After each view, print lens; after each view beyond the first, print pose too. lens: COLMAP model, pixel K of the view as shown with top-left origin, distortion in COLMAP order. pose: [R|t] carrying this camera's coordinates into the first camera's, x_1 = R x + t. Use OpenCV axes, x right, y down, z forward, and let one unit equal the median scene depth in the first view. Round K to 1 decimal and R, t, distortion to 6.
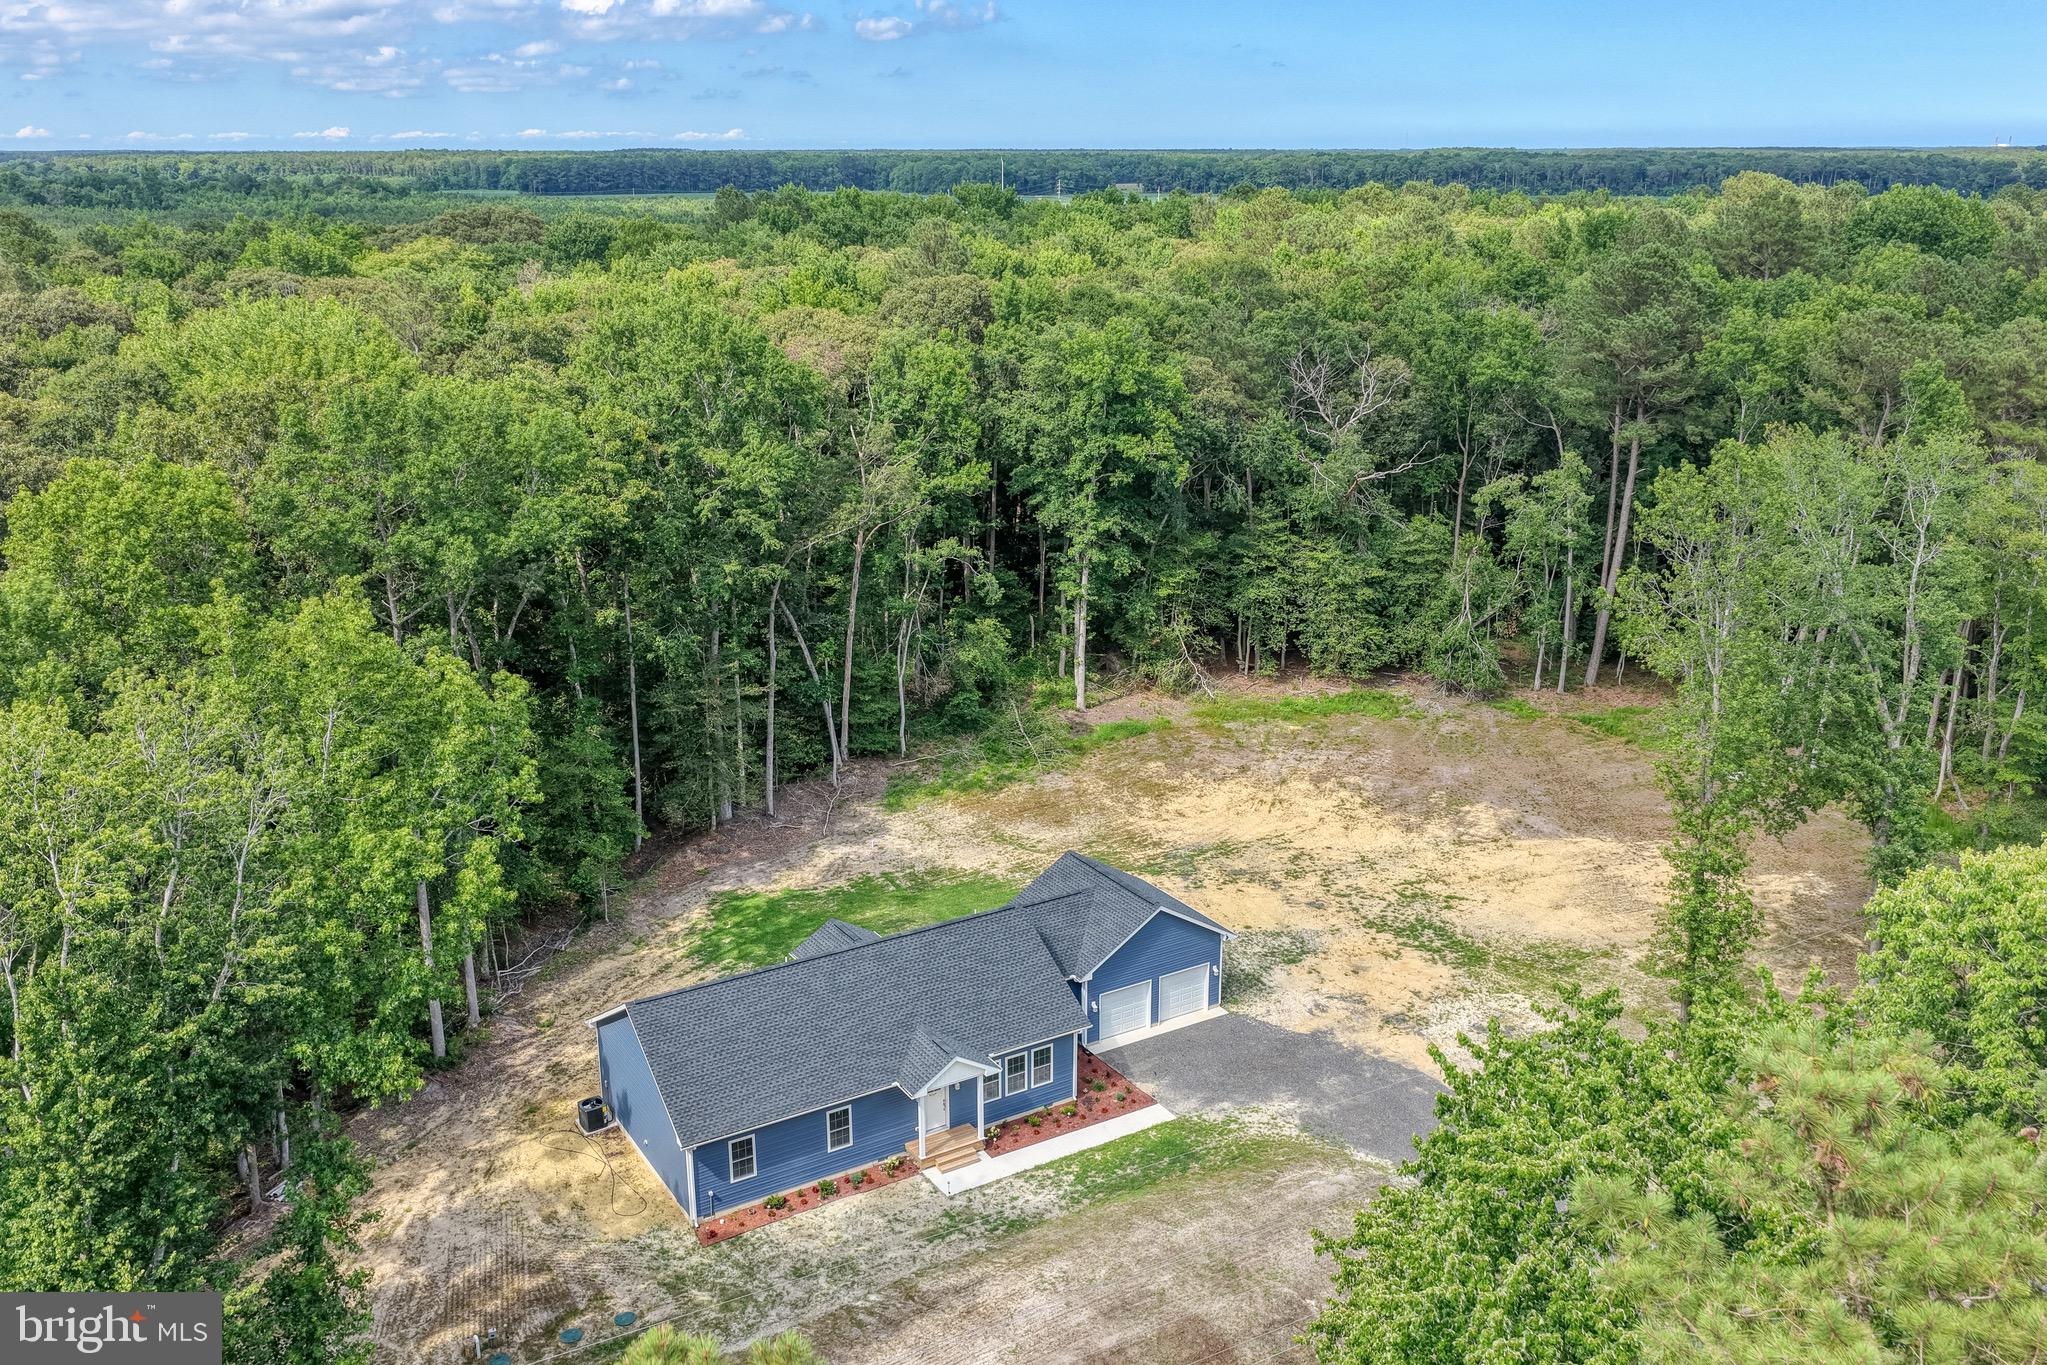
lens RADIAL K [[1748.6, 0, 1023.5], [0, 1748.6, 682.5], [0, 0, 1]] dist [-0.009688, -0.000210]
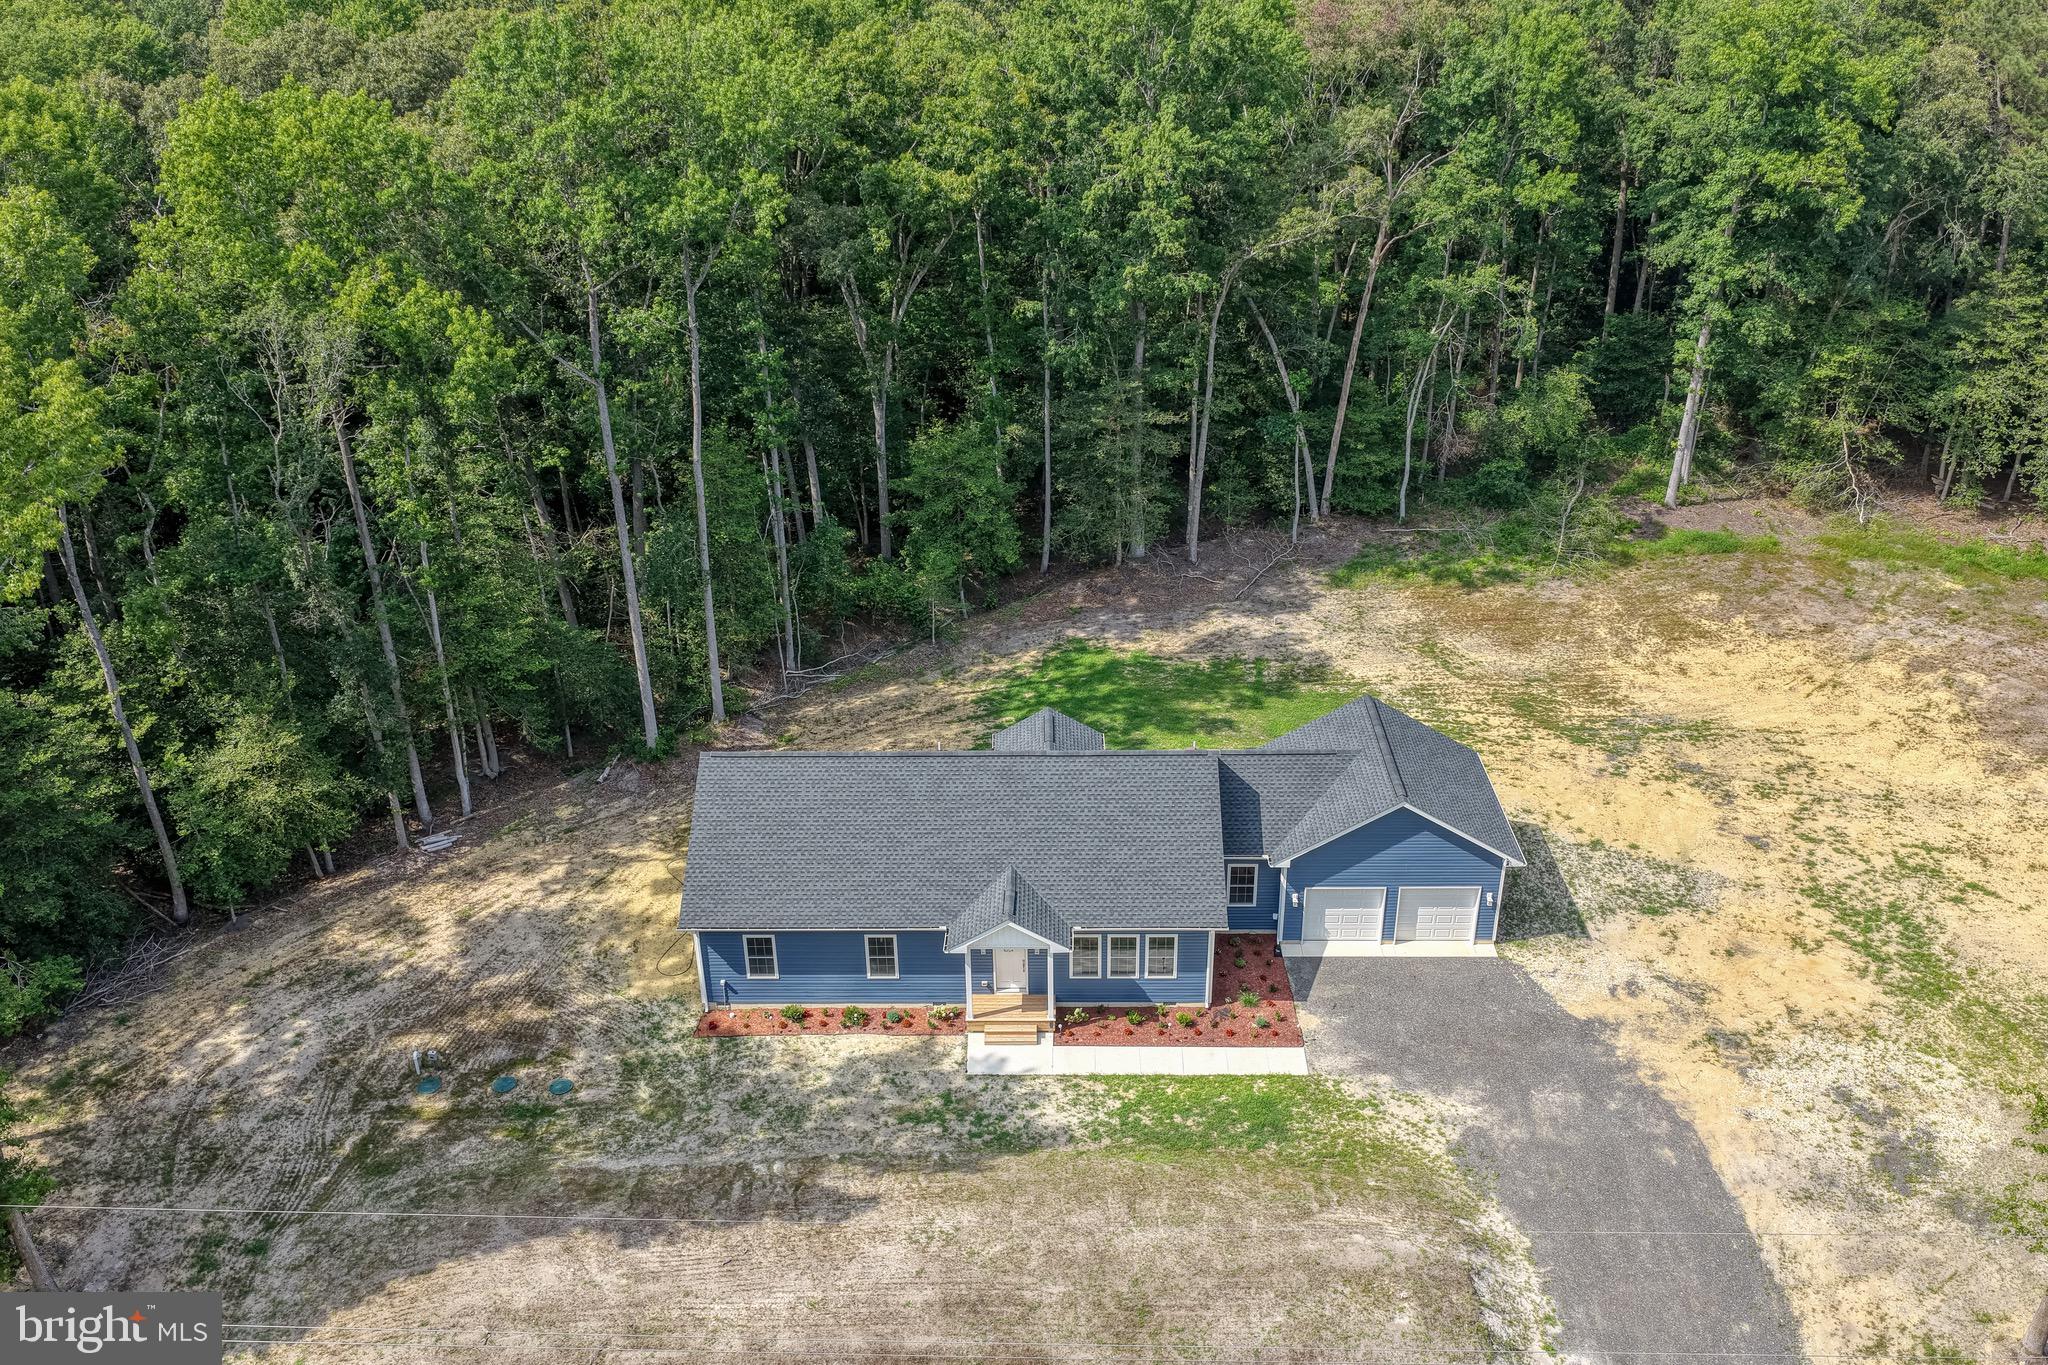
lens RADIAL K [[1701.2, 0, 1024.0], [0, 1701.2, 682.5], [0, 0, 1]] dist [-0.005105, 0.015666]
pose [[0.844332, 0.239495, -0.479317, 0.194520], [-0.144238, 0.963119, 0.227152, -0.044740], [0.516041, -0.122657, 0.847736, 0.209036]]
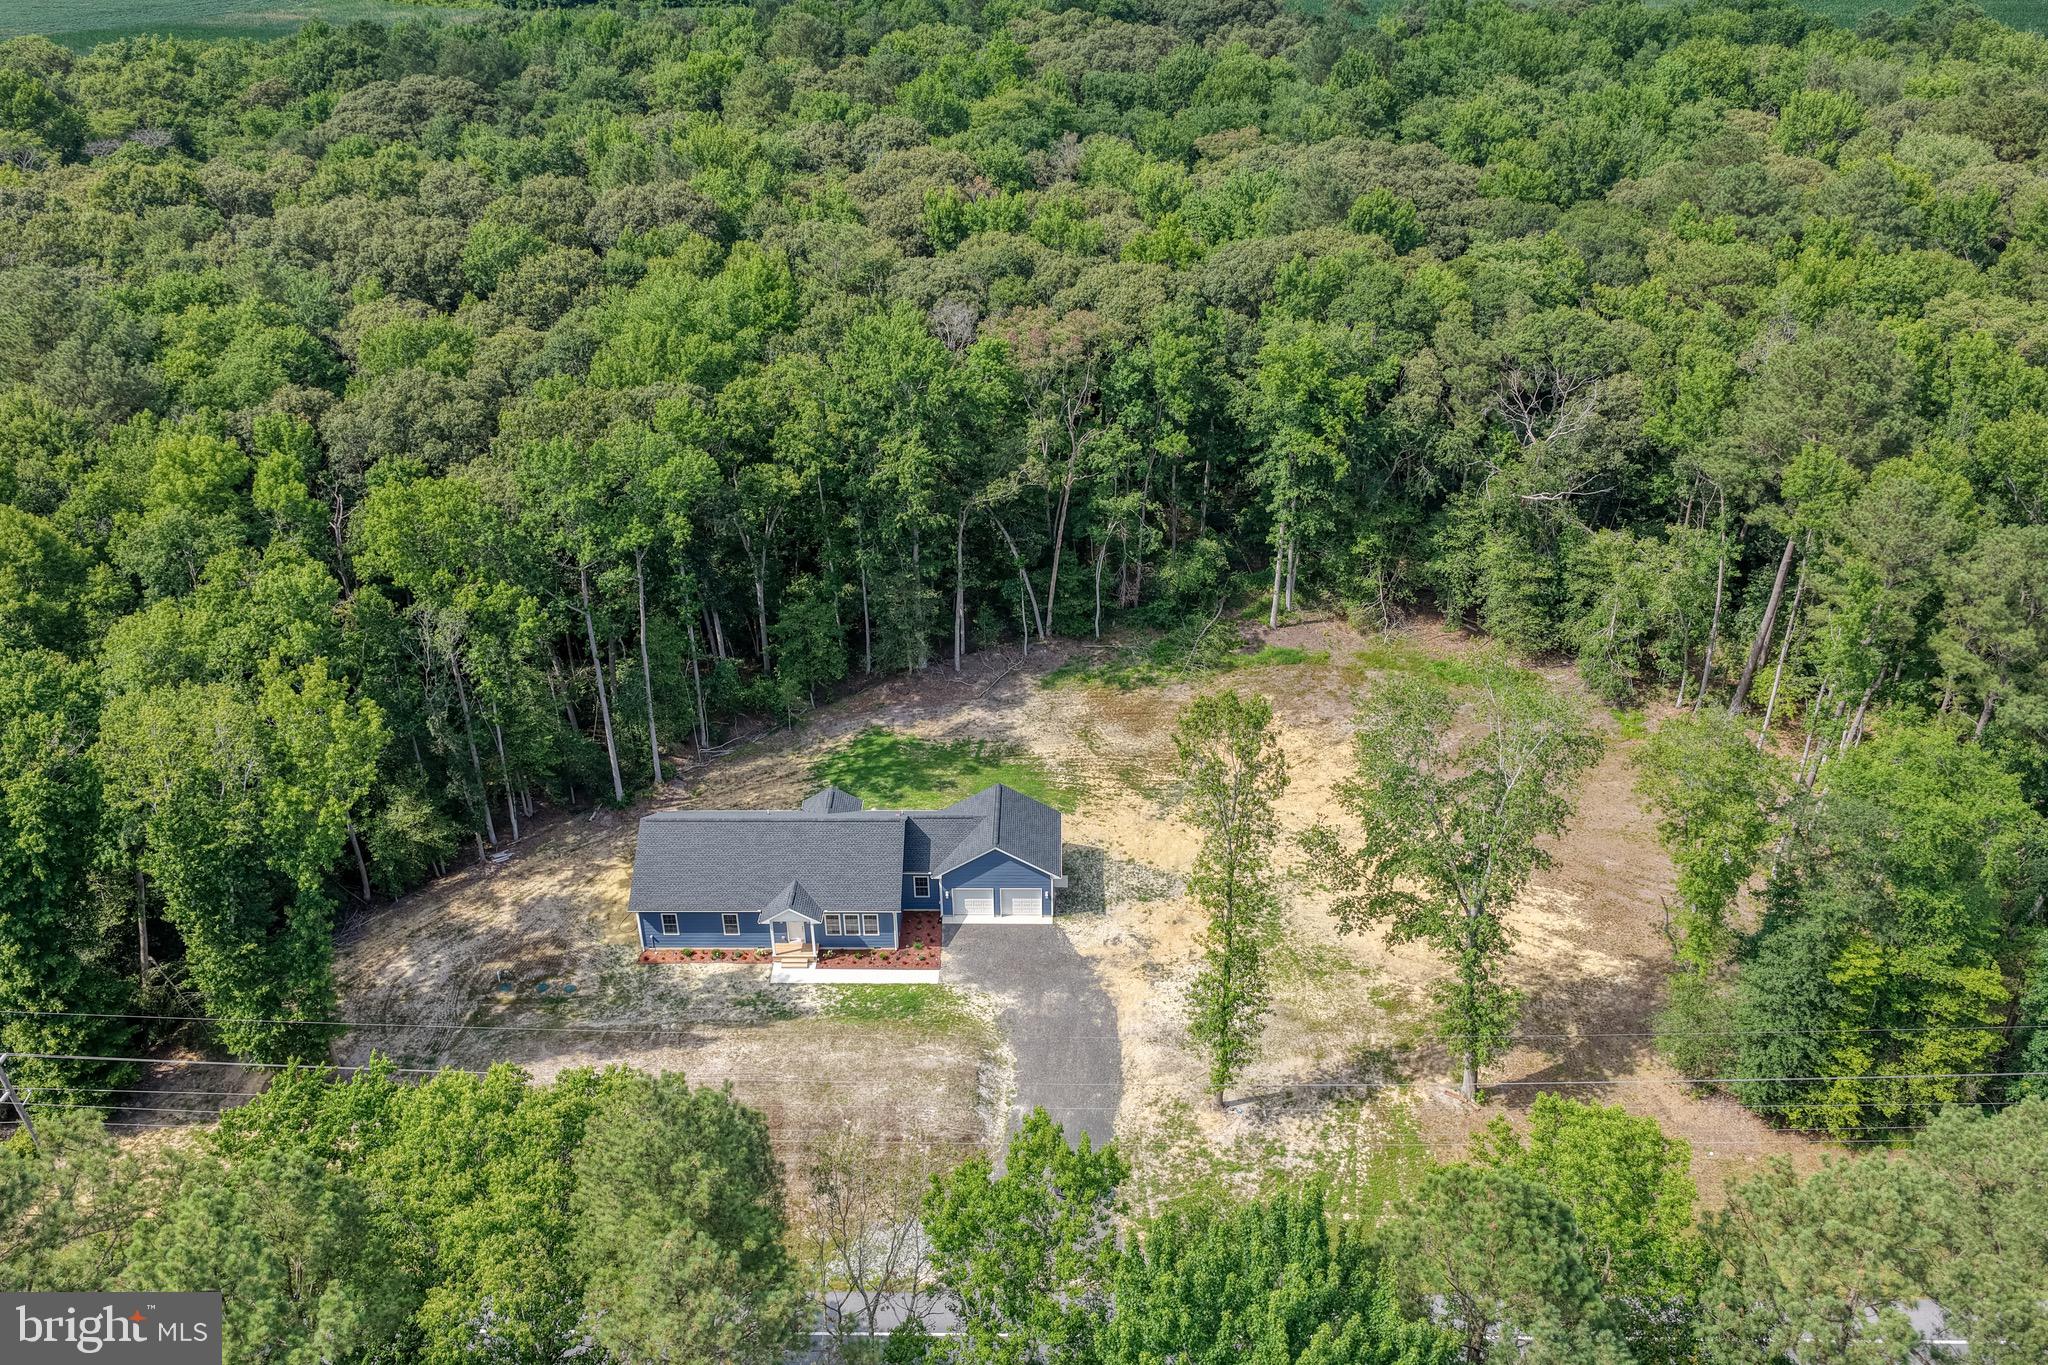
lens RADIAL K [[1701.2, 0, 1024.0], [0, 1701.2, 682.5], [0, 0, 1]] dist [-0.005105, 0.015666]
pose [[0.842152, 0.263776, -0.470321, 0.516888], [-0.145795, 0.951088, 0.272353, -0.280088], [0.519157, -0.160793, 0.839418, -0.124784]]
